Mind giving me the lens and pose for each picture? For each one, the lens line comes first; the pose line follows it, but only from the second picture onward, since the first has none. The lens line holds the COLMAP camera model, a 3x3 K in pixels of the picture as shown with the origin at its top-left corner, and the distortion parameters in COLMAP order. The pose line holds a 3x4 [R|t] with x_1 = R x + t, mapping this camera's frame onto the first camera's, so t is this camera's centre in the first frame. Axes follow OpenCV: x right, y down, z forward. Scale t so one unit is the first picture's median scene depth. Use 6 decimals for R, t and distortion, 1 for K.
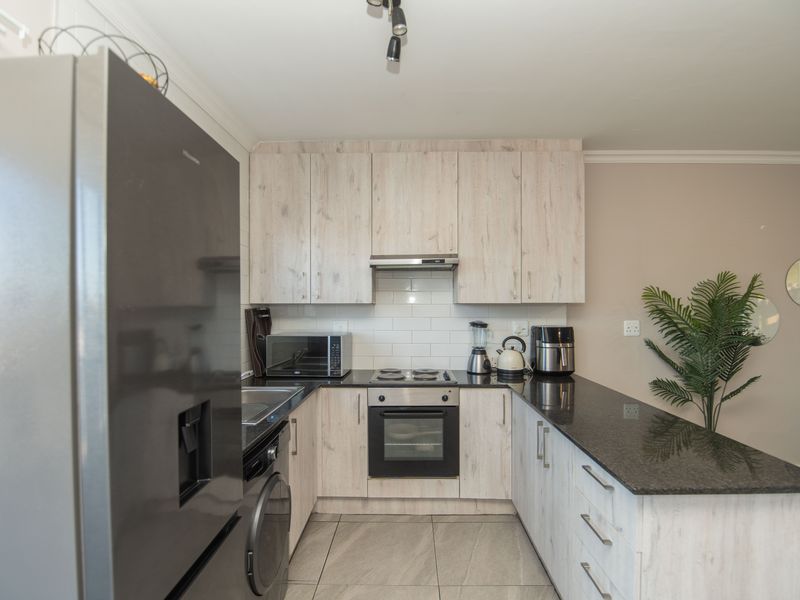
lens RADIAL K [[401.1, 0, 403.0], [0, 401.1, 307.7], [0, 0, 1]] dist [-0.010551, -0.011867]
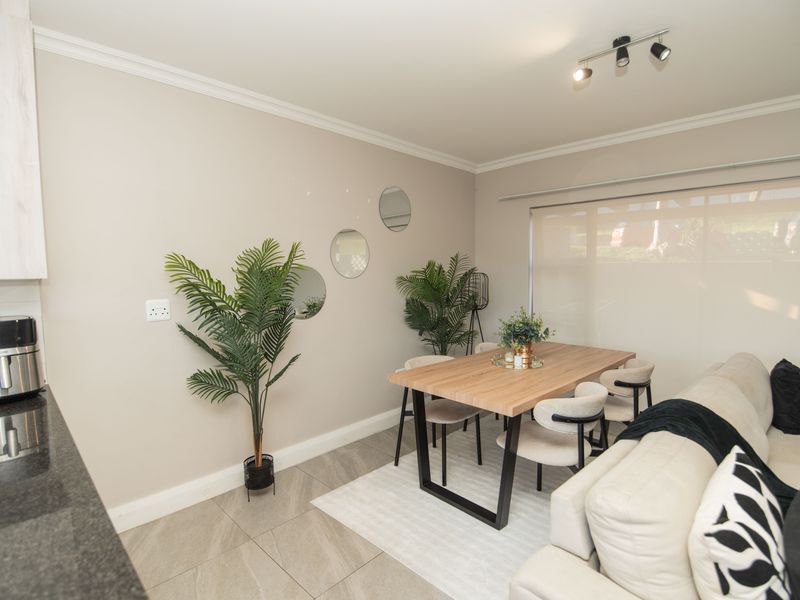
lens RADIAL K [[401.1, 0, 403.0], [0, 401.1, 307.7], [0, 0, 1]] dist [-0.010551, -0.011867]
pose [[0.676024, -0.071551, 0.733398, 0.369806], [0.009921, 0.996068, 0.088032, -0.014852], [-0.736813, -0.052236, 0.674076, 0.184802]]
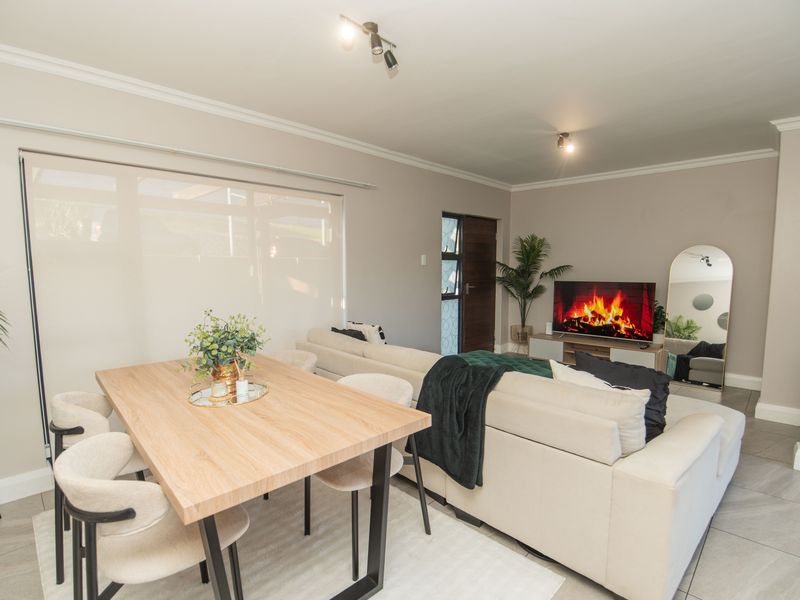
lens RADIAL K [[401.1, 0, 403.0], [0, 401.1, 307.7], [0, 0, 1]] dist [-0.010551, -0.011867]
pose [[-0.728503, -0.066906, 0.681768, 0.615961], [0.006344, 0.994517, 0.104378, 0.001108], [-0.685014, 0.080365, -0.724084, 0.890871]]
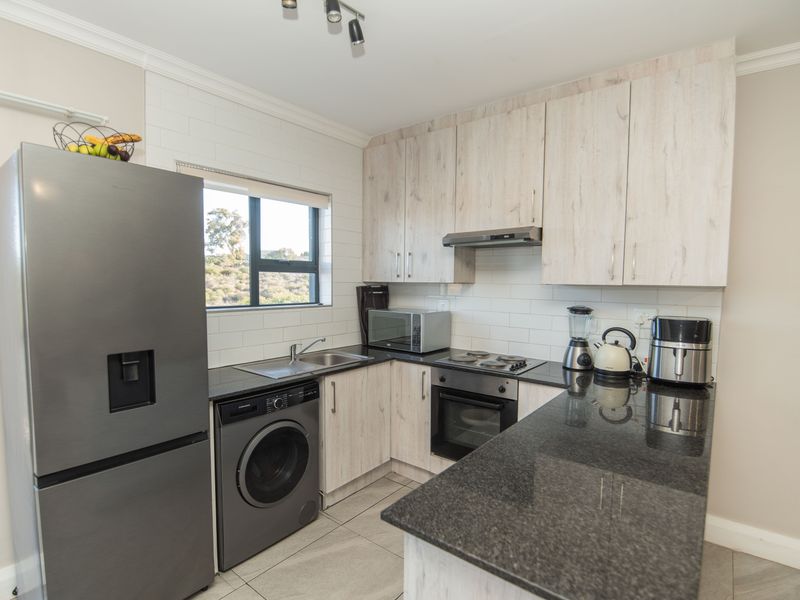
lens RADIAL K [[401.1, 0, 403.0], [0, 401.1, 307.7], [0, 0, 1]] dist [-0.010551, -0.011867]
pose [[0.803157, 0.048592, -0.593782, 0.407143], [-0.012167, 0.997798, 0.065197, -0.012664], [0.595643, -0.045138, 0.801980, 0.136352]]
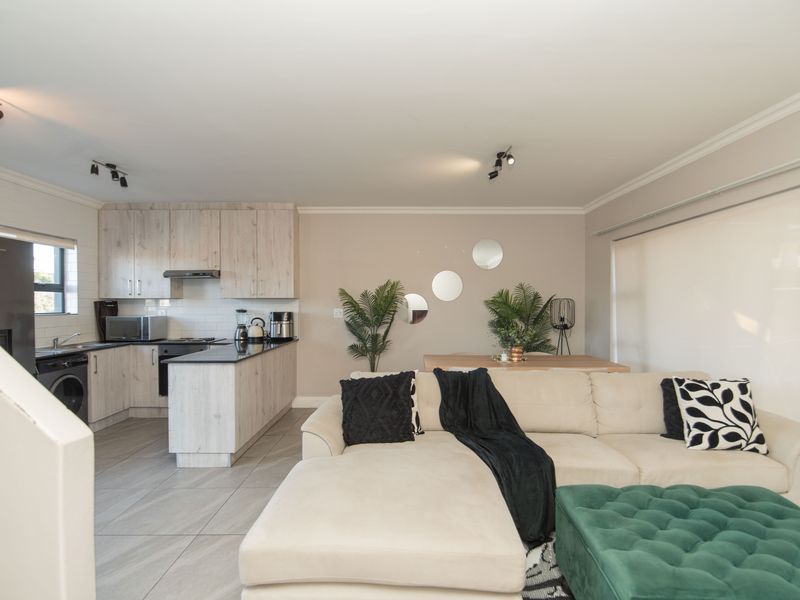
lens RADIAL K [[401.1, 0, 403.0], [0, 401.1, 307.7], [0, 0, 1]] dist [-0.010551, -0.011867]
pose [[0.998757, -0.001054, 0.049831, 0.828335], [0.000572, 0.999953, 0.009685, 0.014101], [-0.049839, -0.009644, 0.998711, -0.751102]]
